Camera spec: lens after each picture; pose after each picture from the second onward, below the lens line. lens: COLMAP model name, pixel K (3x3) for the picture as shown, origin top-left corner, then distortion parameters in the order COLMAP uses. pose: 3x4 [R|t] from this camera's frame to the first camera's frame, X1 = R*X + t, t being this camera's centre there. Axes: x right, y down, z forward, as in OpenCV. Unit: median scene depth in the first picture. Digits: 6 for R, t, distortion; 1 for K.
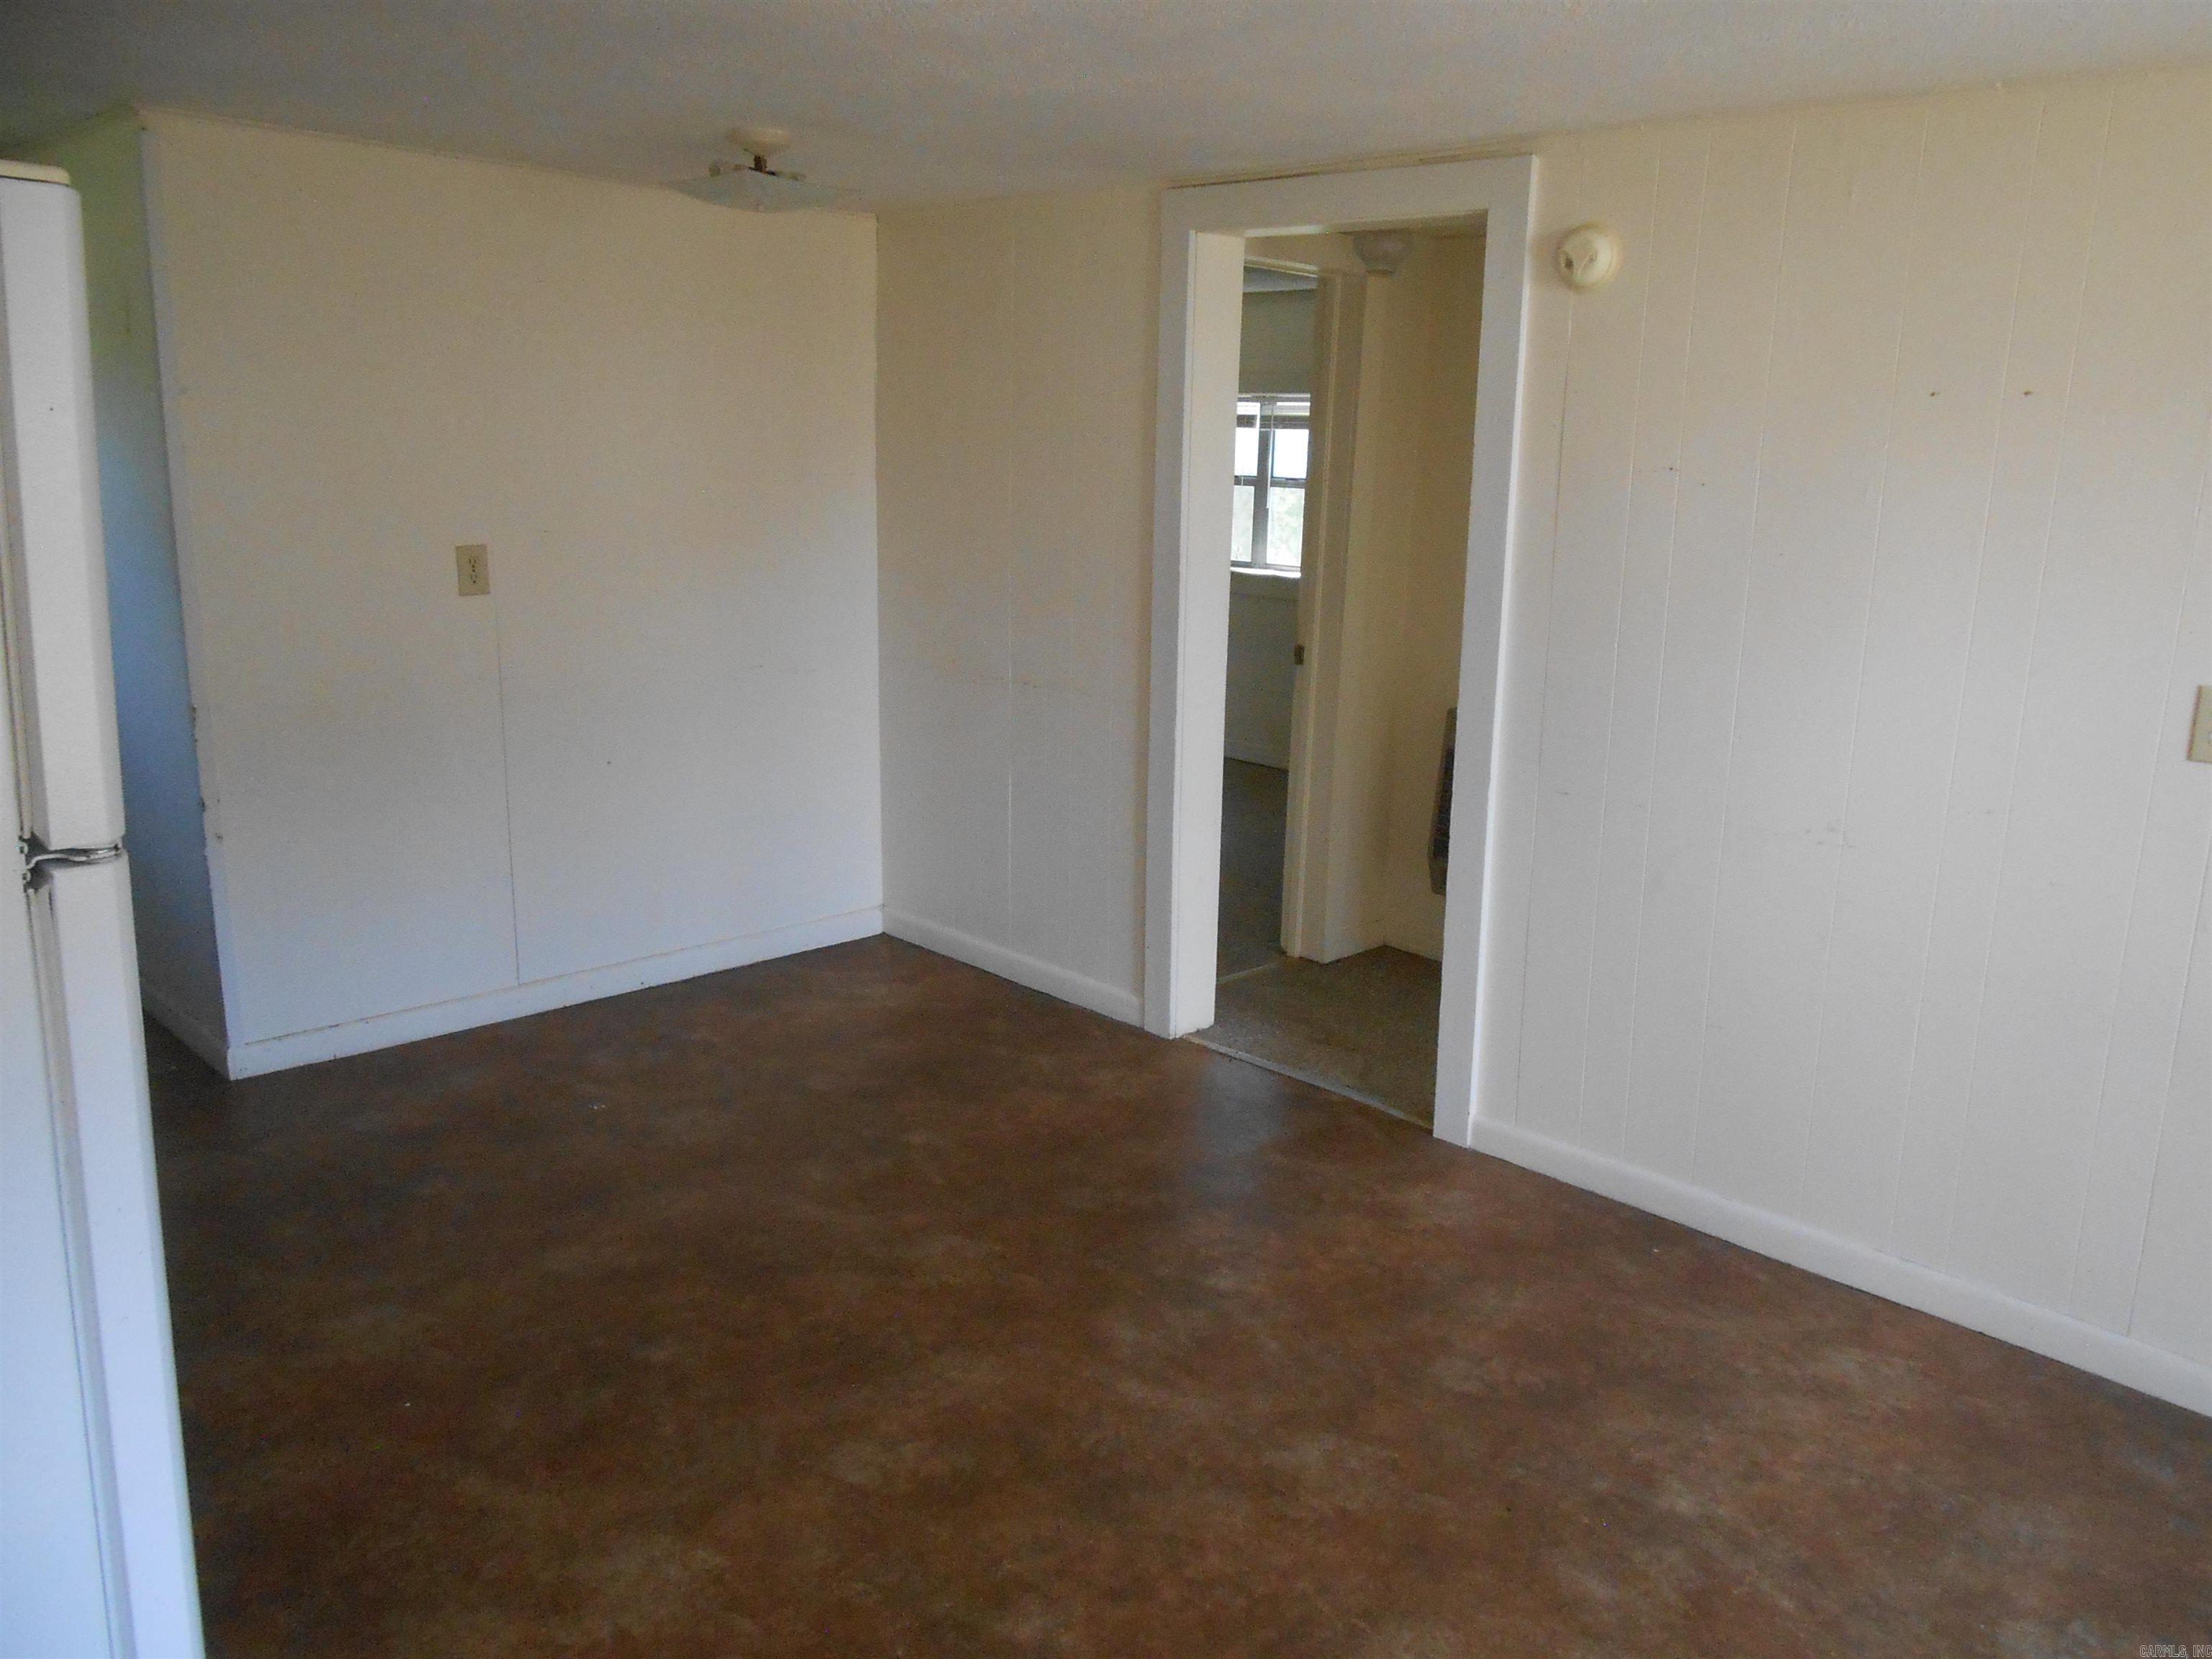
lens RADIAL K [[1784.2, 0, 1141.9], [0, 1784.2, 823.0], [0, 0, 1]] dist [-0.117216, 0.253231]
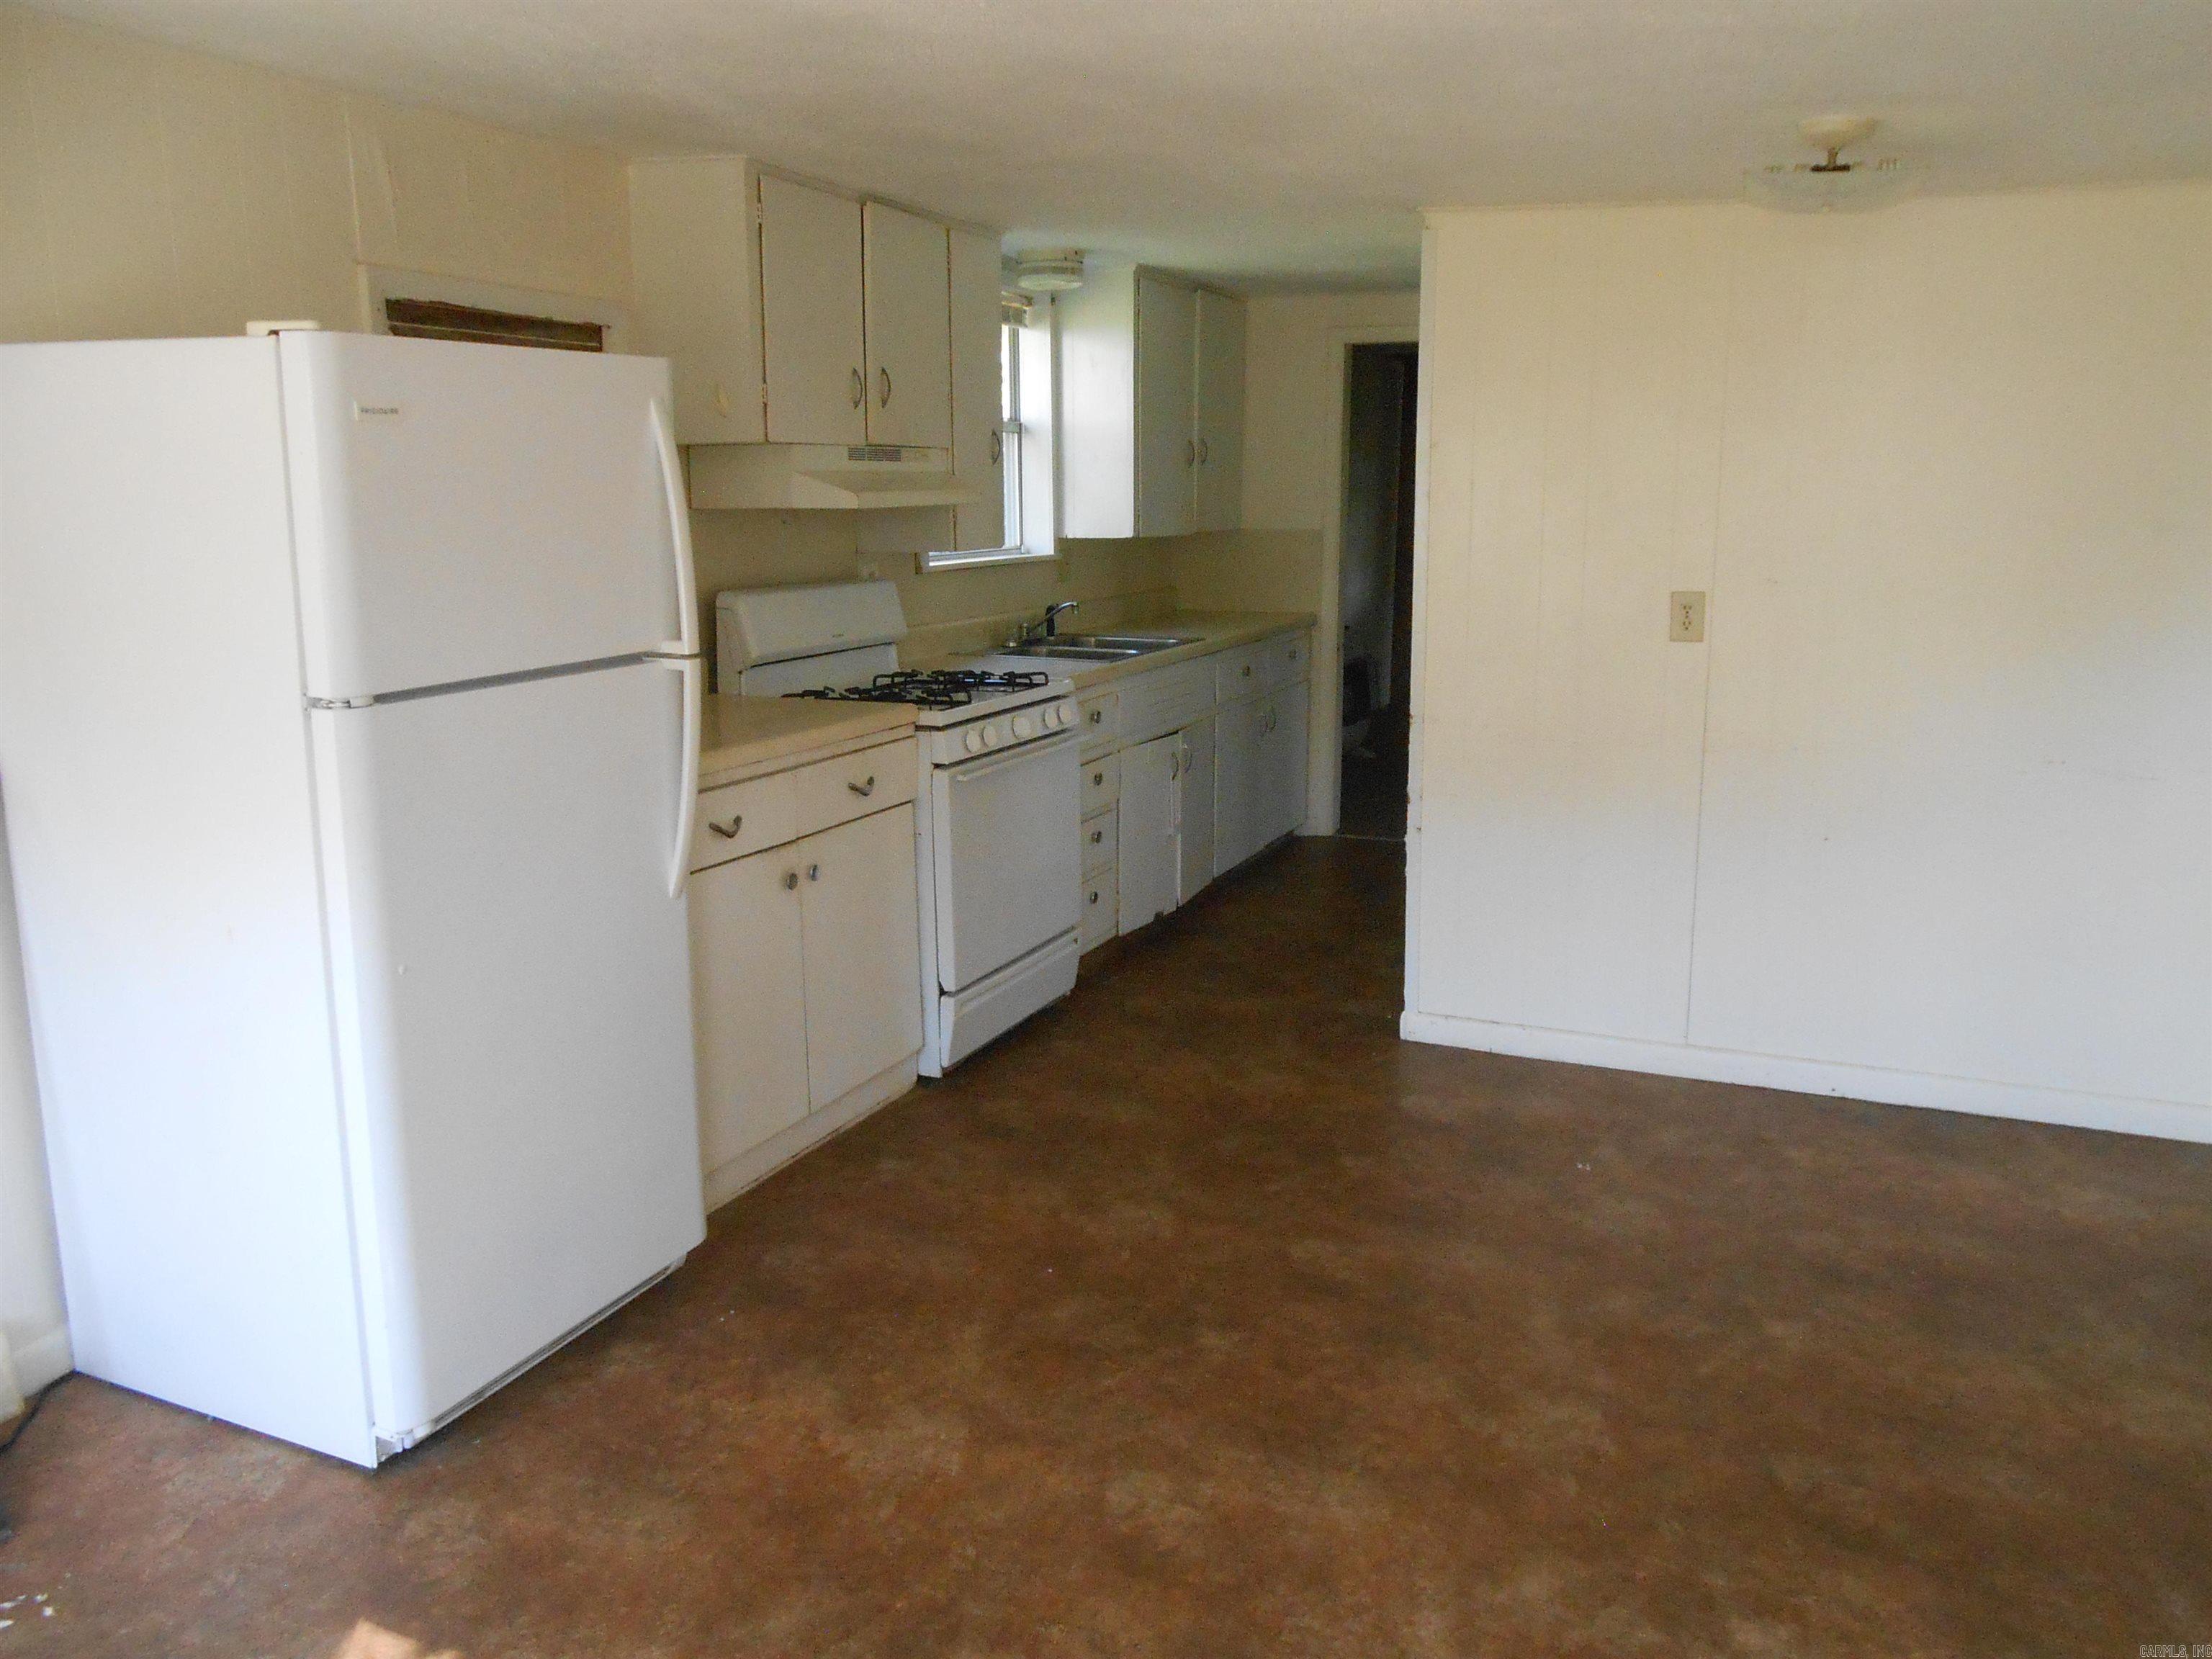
lens RADIAL K [[1784.2, 0, 1141.9], [0, 1784.2, 823.0], [0, 0, 1]] dist [-0.117216, 0.253231]
pose [[0.352387, 0.158212, -0.922384, 0.545185], [-0.196545, 0.976137, 0.092344, -0.075665], [0.914983, 0.148749, 0.375074, 0.447699]]
